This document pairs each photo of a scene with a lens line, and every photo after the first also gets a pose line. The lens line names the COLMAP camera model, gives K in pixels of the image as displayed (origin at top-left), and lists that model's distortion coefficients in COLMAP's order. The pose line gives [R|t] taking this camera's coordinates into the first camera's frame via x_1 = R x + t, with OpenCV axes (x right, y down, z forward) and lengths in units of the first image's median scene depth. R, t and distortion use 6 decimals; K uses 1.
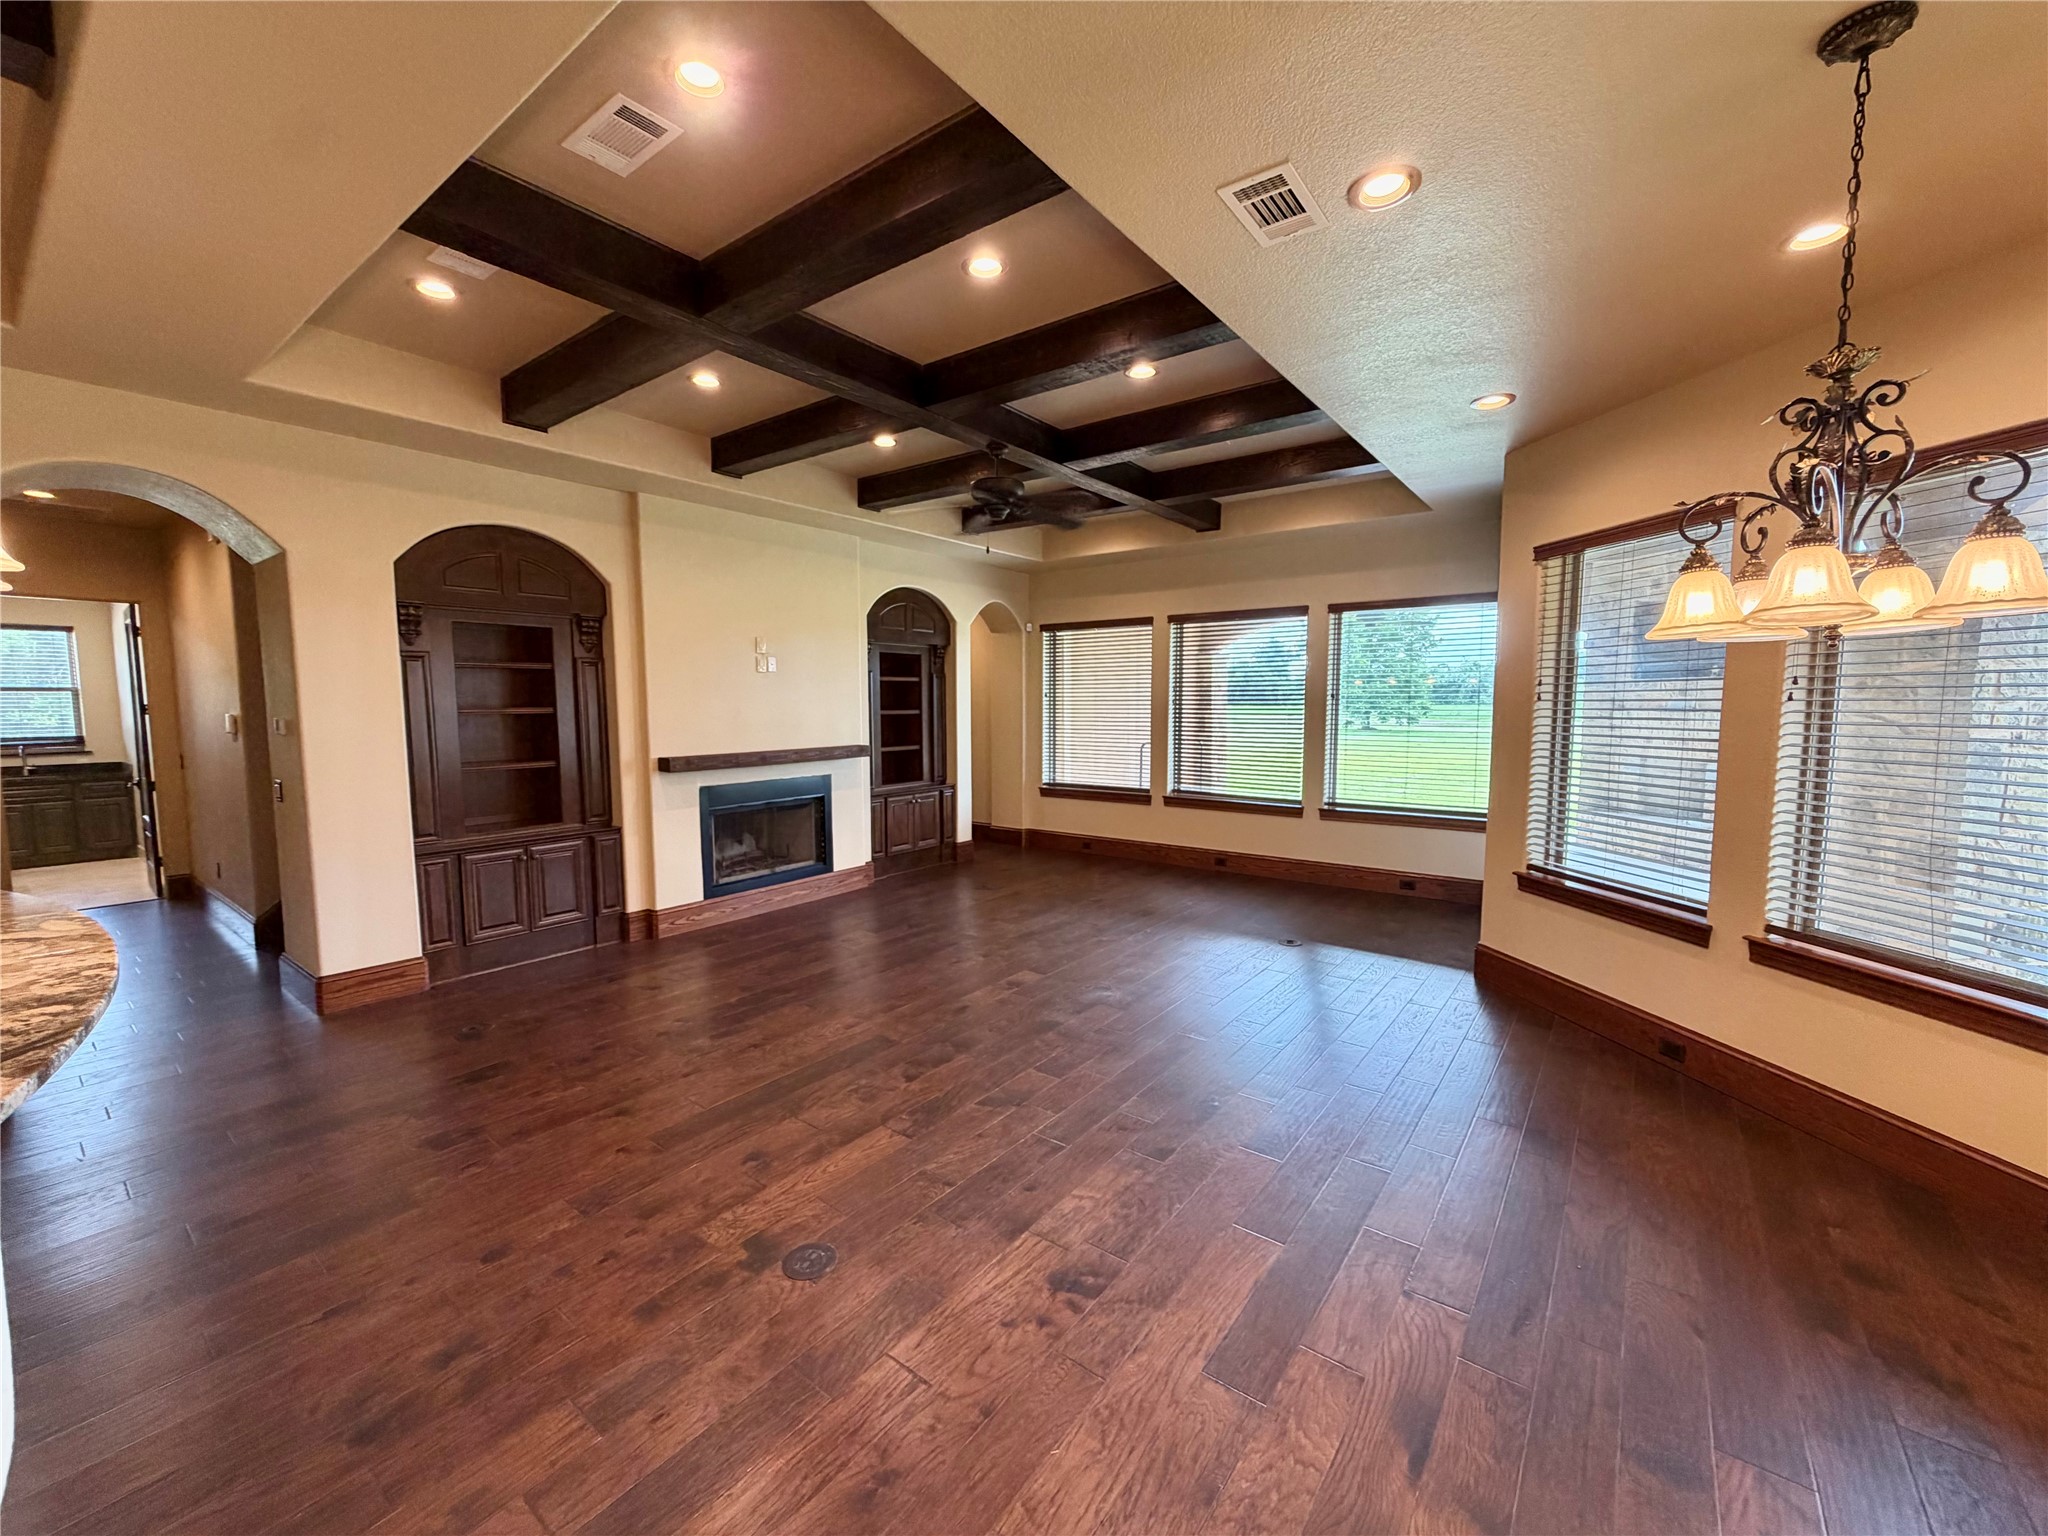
lens RADIAL K [[818.5, 0, 1018.8], [0, 818.5, 771.9], [0, 0, 1]] dist [-0.000965, 0.000676]
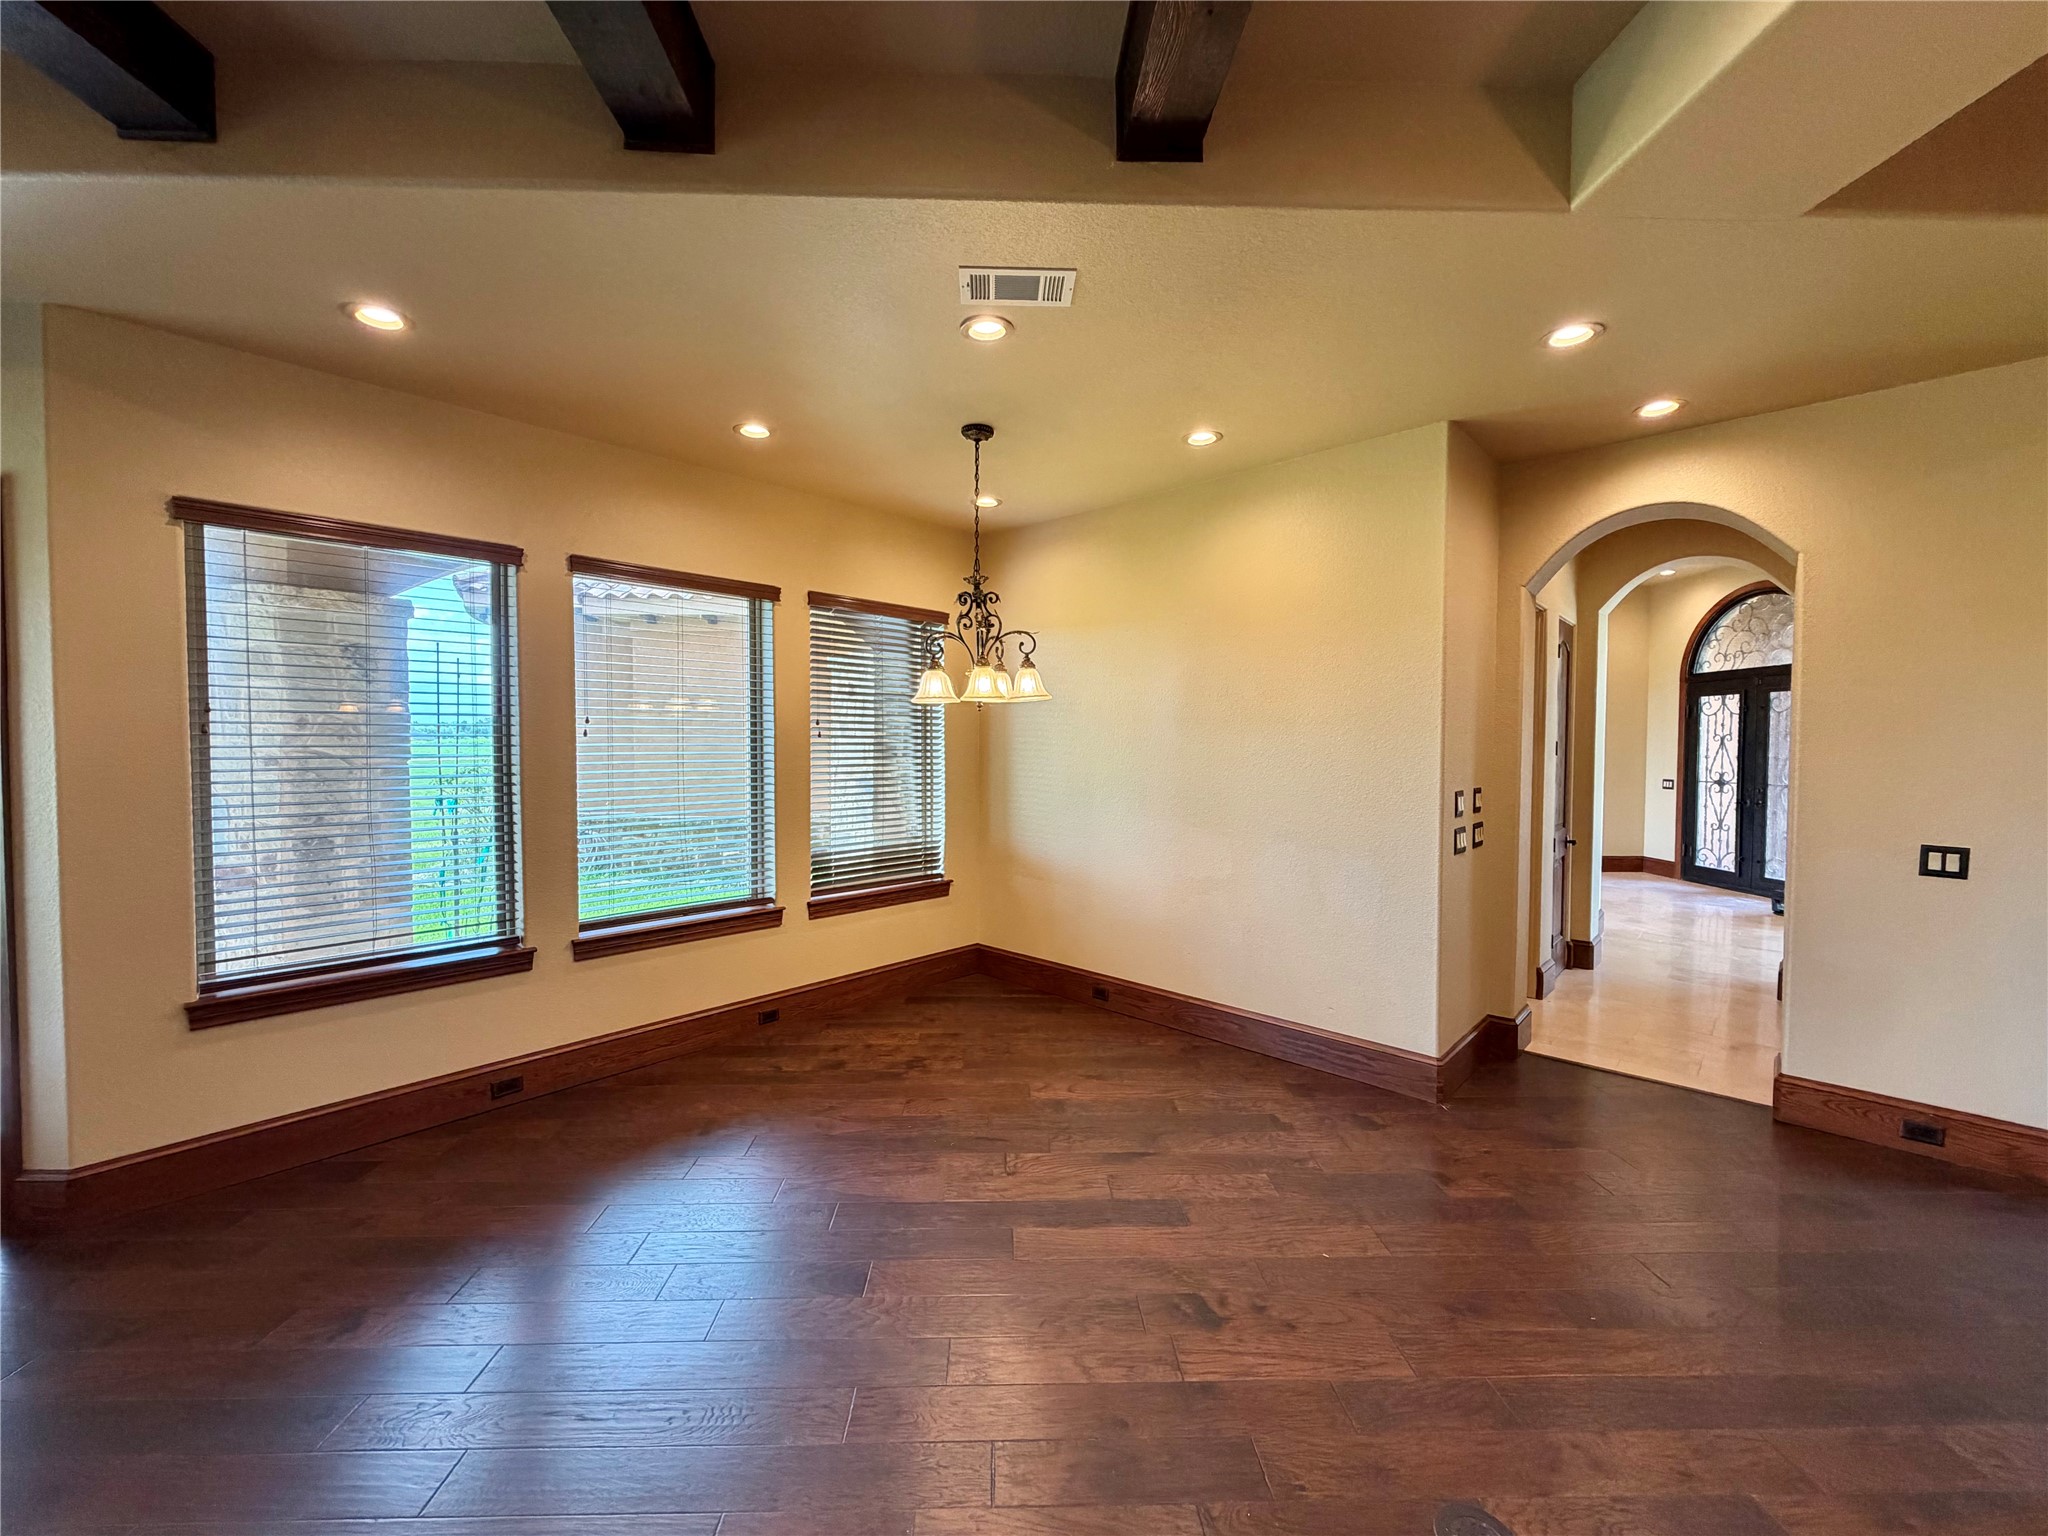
lens RADIAL K [[818.5, 0, 1012.2], [0, 818.5, 769.4], [0, 0, 1]] dist [-0.000965, 0.000676]
pose [[-0.620415, -0.025735, 0.783851, -0.185025], [0.069782, 0.993686, 0.087856, -0.046006], [-0.781163, 0.109206, -0.614702, 0.575419]]
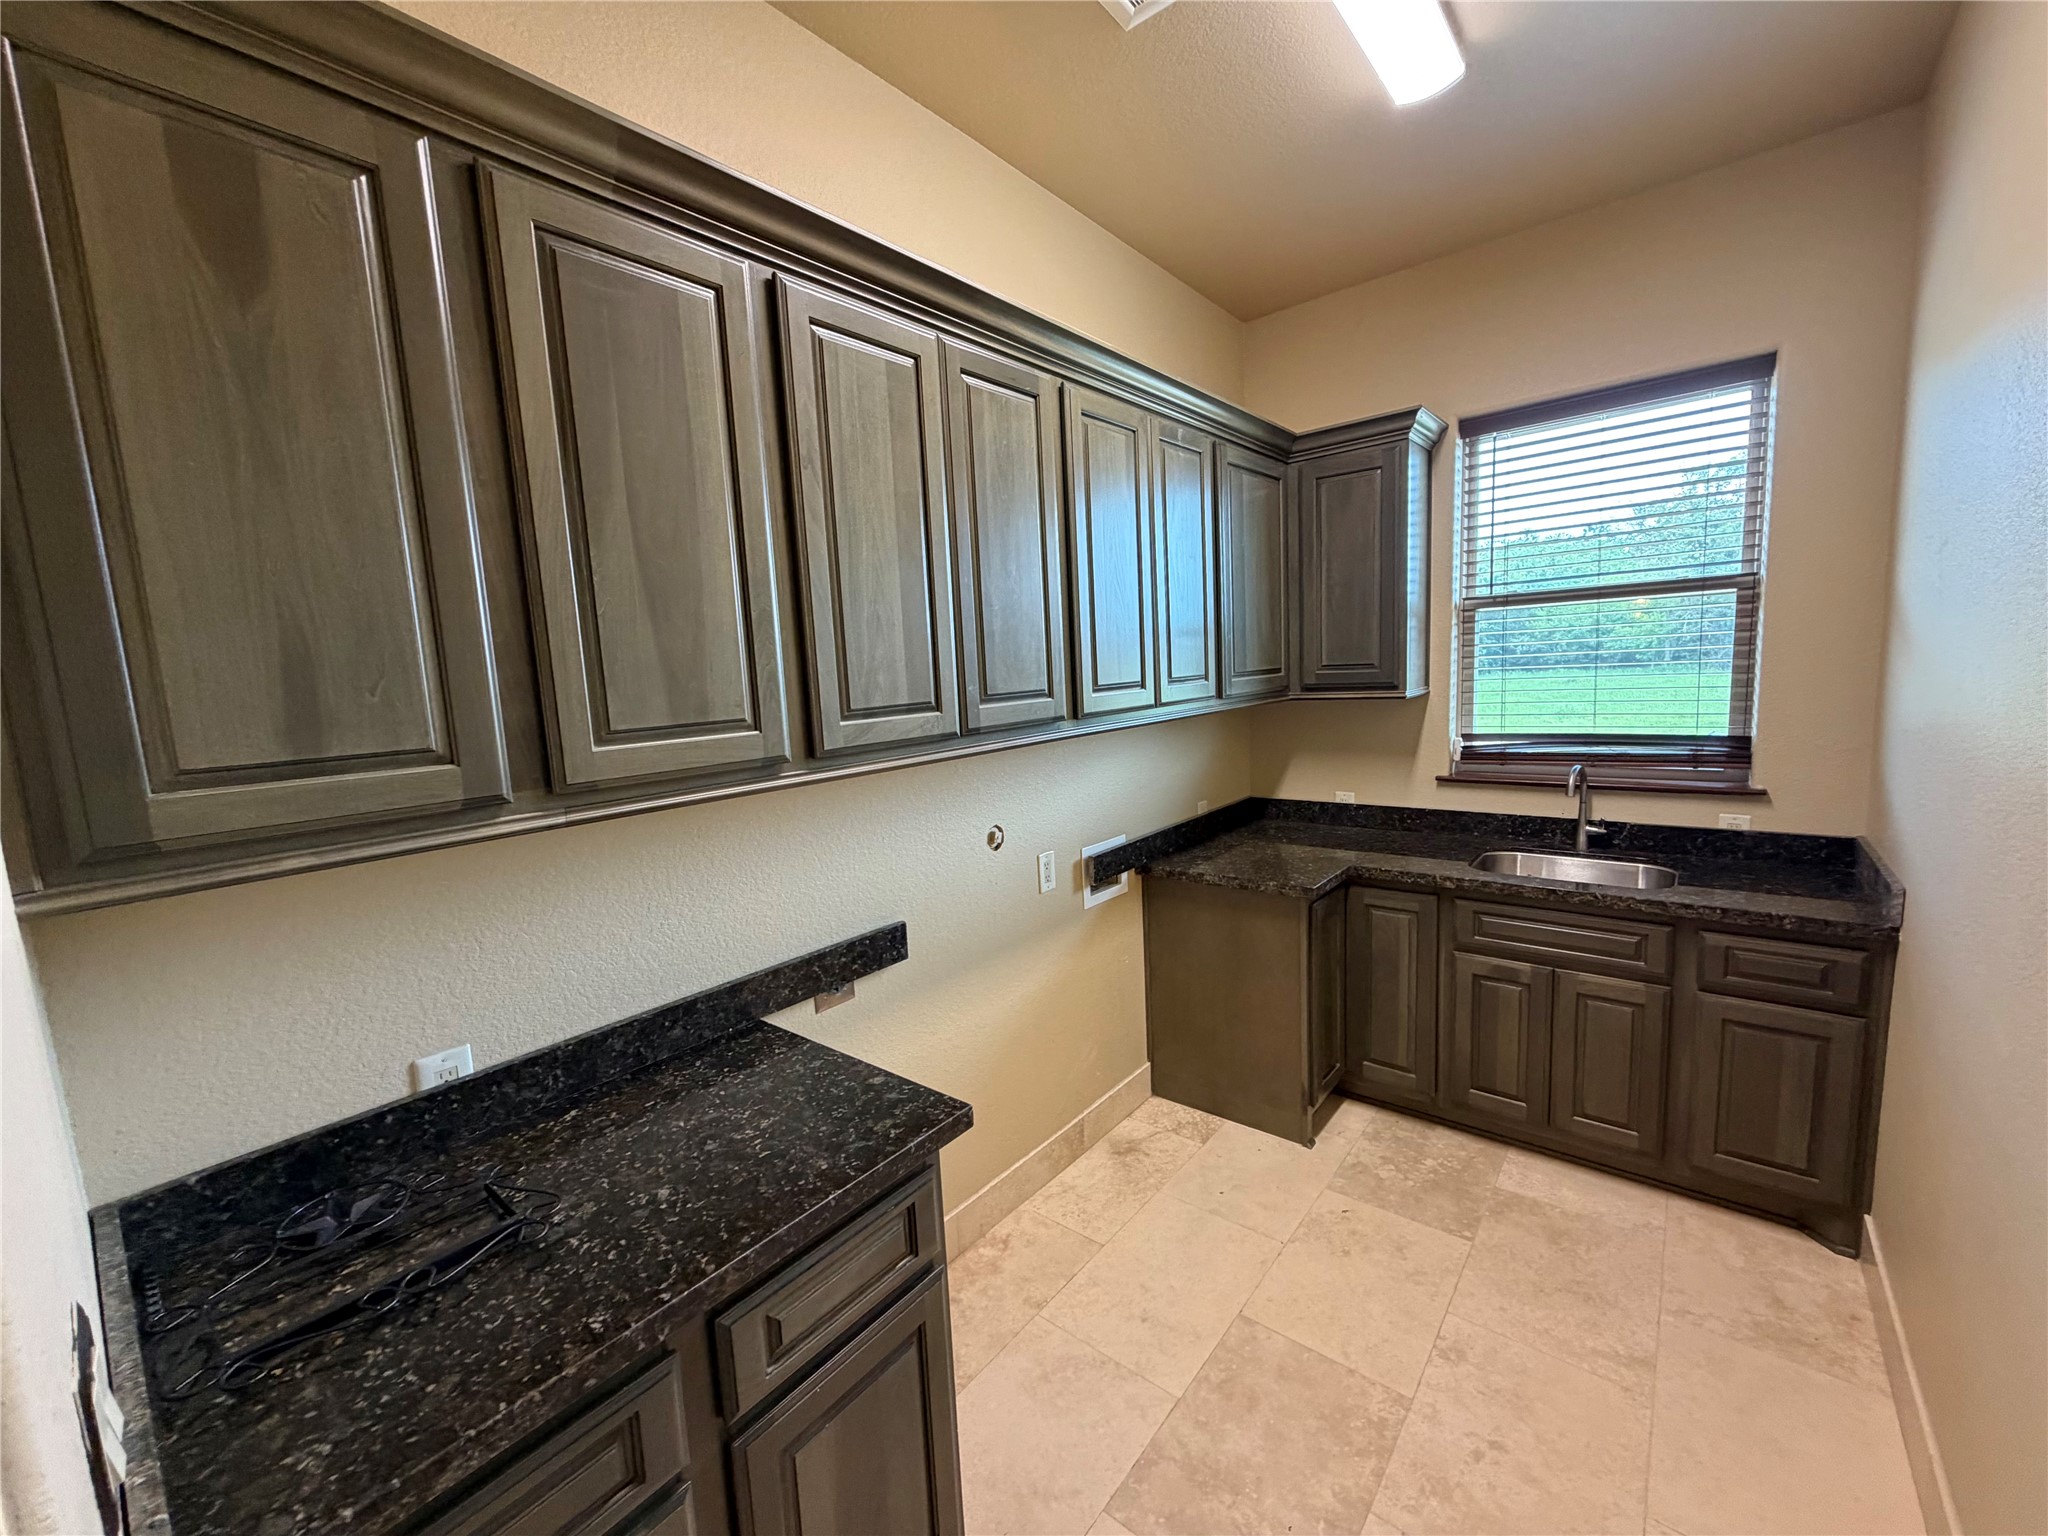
lens RADIAL K [[818.5, 0, 1010.8], [0, 818.5, 765.4], [0, 0, 1]] dist [-0.000965, 0.000676]
pose [[-0.050834, 0.138737, -0.989024, -1.069698], [-0.028890, 0.989685, 0.140314, -0.087305], [0.998289, 0.035705, -0.046301, 0.957114]]
